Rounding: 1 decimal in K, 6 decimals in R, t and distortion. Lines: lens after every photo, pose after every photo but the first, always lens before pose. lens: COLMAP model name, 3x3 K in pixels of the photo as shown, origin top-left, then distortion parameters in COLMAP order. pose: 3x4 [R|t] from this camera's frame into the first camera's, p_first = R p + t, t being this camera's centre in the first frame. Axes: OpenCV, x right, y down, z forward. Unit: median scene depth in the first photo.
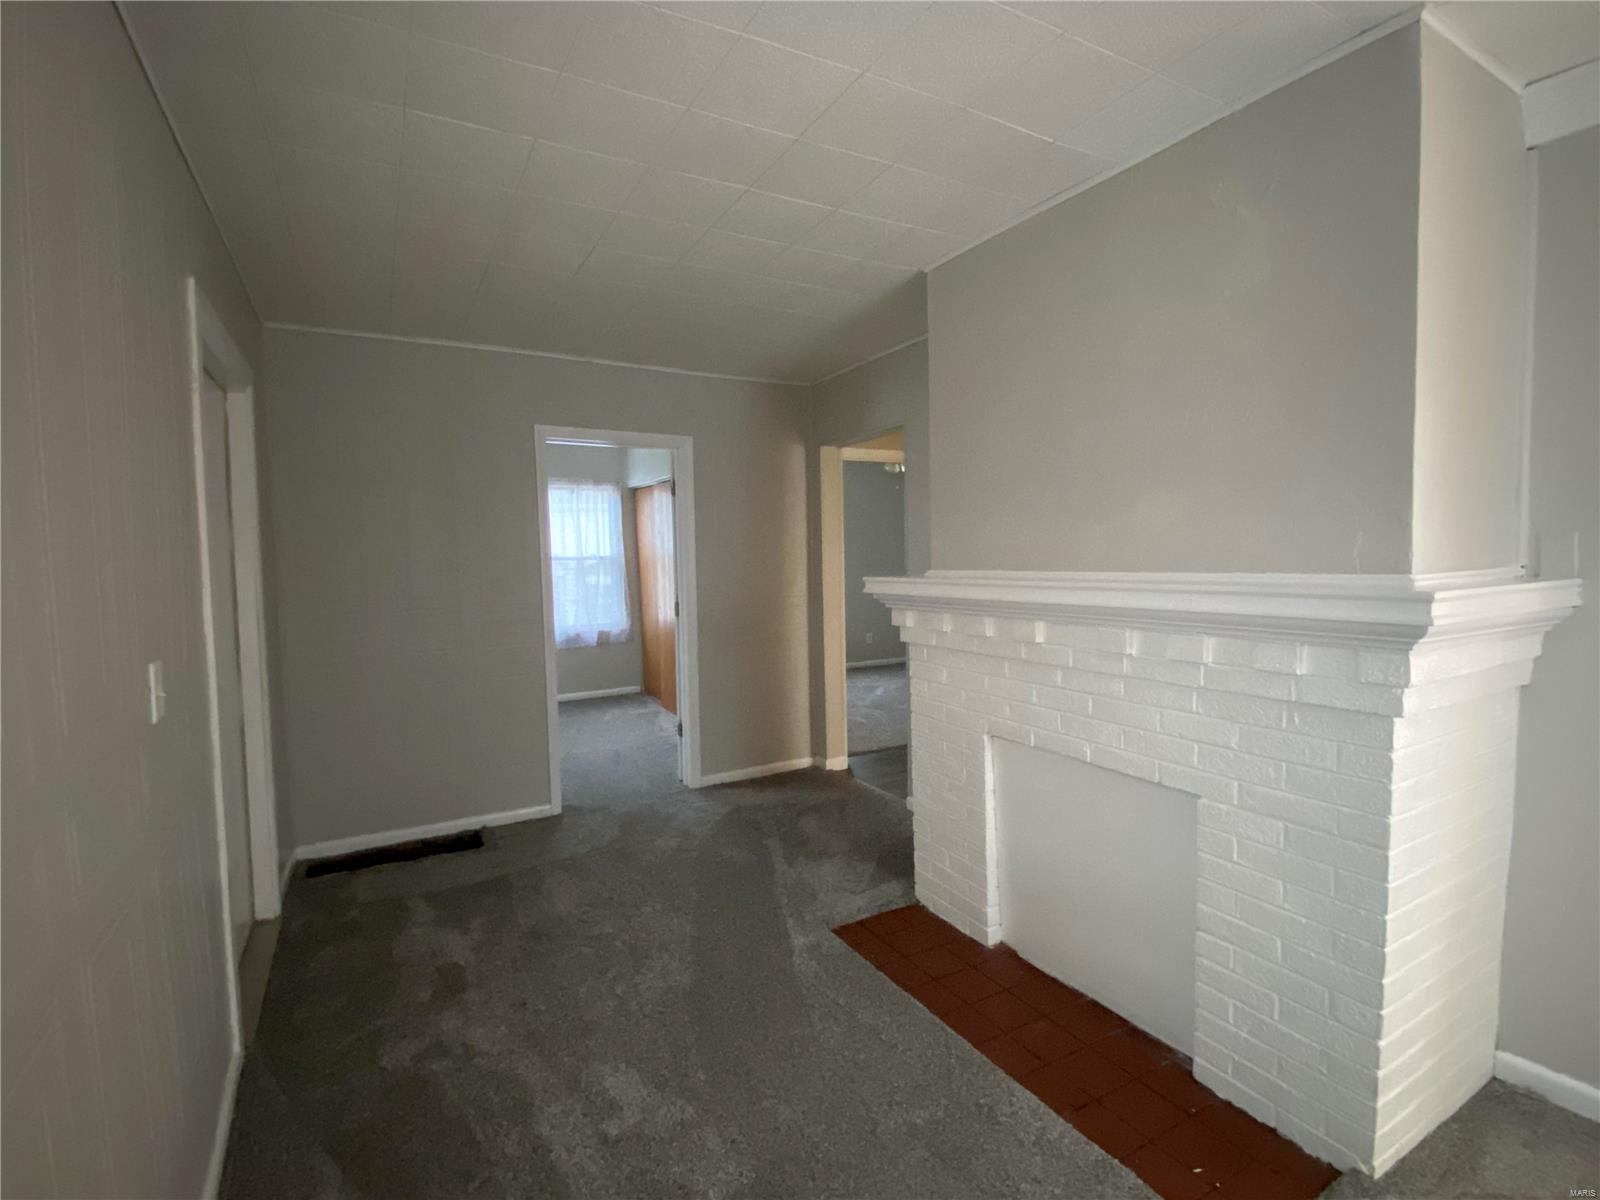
lens RADIAL K [[745.1, 0, 795.8], [0, 745.1, 600.1], [0, 0, 1]] dist [-0.001858, -0.000704]
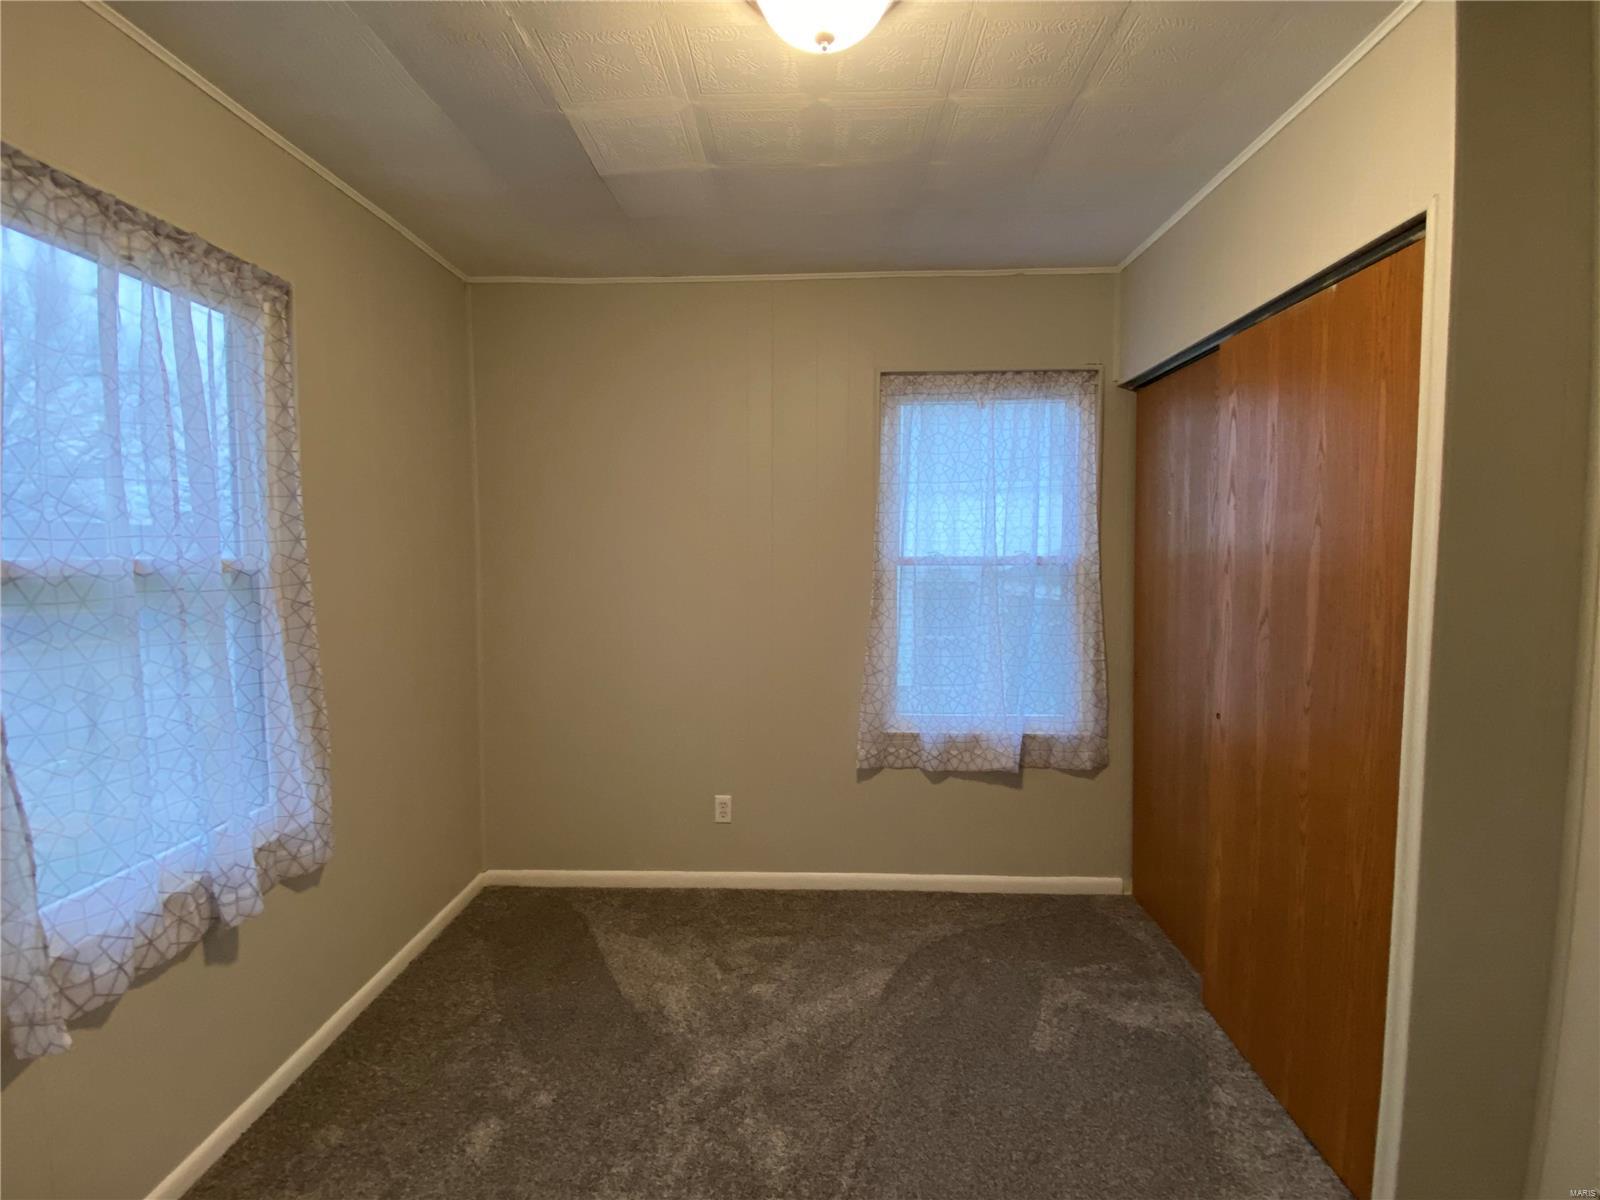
lens RADIAL K [[745.1, 0, 796.1], [0, 745.1, 595.5], [0, 0, 1]] dist [-0.001858, -0.000704]
pose [[0.837776, 0.059254, -0.542789, -0.148046], [-0.048357, 0.998240, 0.034336, -0.045578], [0.543868, -0.002518, 0.839167, 0.576061]]
